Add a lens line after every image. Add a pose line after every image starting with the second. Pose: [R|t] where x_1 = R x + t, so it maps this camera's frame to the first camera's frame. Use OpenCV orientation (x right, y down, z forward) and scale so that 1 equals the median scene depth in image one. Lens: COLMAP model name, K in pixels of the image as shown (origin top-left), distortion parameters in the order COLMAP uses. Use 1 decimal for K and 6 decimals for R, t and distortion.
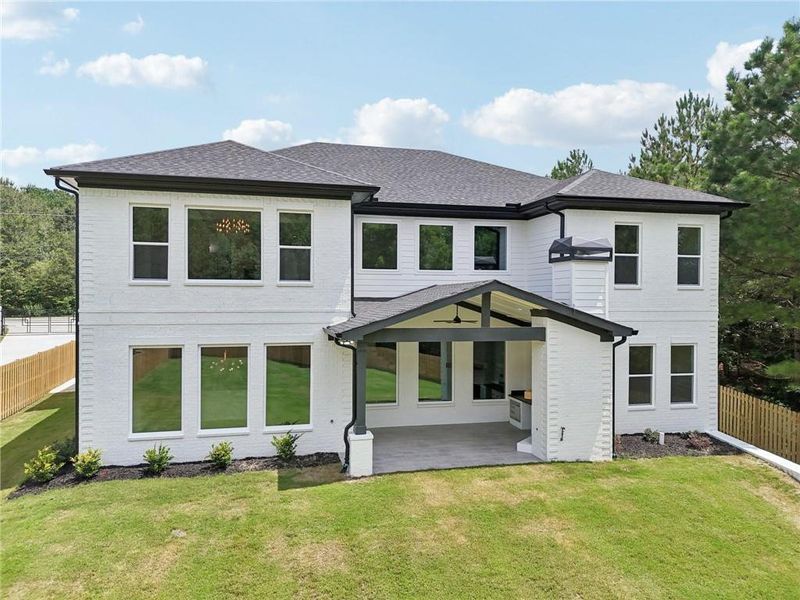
lens RADIAL K [[579.2, 0, 403.4], [0, 579.2, 298.7], [0, 0, 1]] dist [-0.005645, -0.001658]
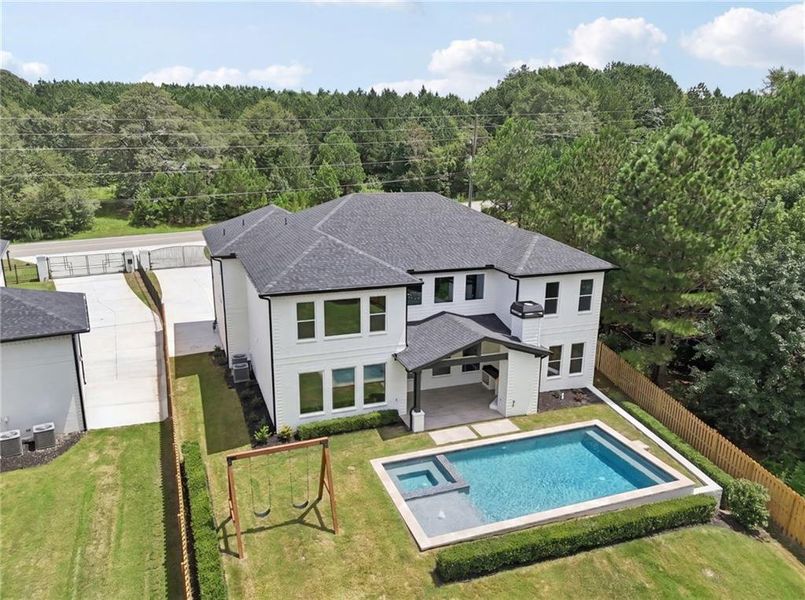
lens RADIAL K [[582.8, 0, 402.6], [0, 582.8, 300.6], [0, 0, 1]] dist [-0.005645, -0.001658]
pose [[0.993490, -0.021923, 0.111792, -0.304835], [-0.005759, 0.970391, 0.241473, -0.559607], [-0.113775, -0.240545, 0.963947, -0.763795]]
